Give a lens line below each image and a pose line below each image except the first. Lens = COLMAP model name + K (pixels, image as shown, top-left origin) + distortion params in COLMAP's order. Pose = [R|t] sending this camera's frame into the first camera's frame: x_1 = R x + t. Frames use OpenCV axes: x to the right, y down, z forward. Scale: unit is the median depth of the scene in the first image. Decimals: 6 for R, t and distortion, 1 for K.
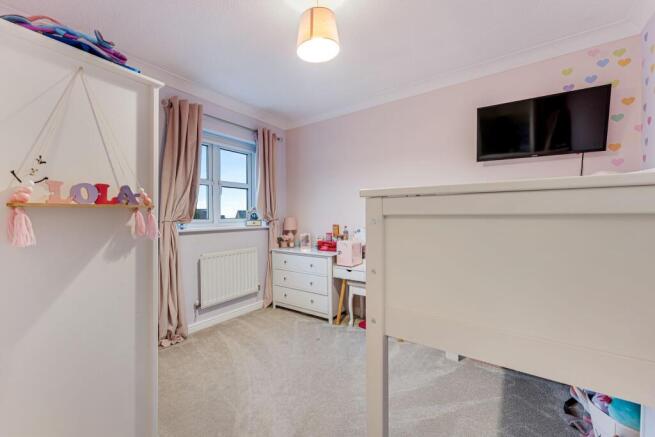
lens RADIAL K [[264.9, 0, 323.5], [0, 264.9, 219.7], [0, 0, 1]] dist [-0.002439, -0.000903]
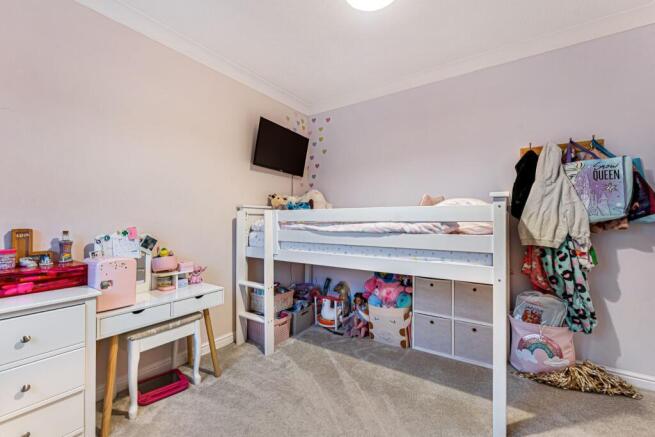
lens RADIAL K [[264.9, 0, 323.7], [0, 264.9, 217.1], [0, 0, 1]] dist [-0.002439, -0.000903]
pose [[0.022664, 0.014060, 0.999644, -0.547032], [0.004894, 0.999888, -0.014174, 0.012539], [-0.999731, 0.005214, 0.022592, 0.774745]]
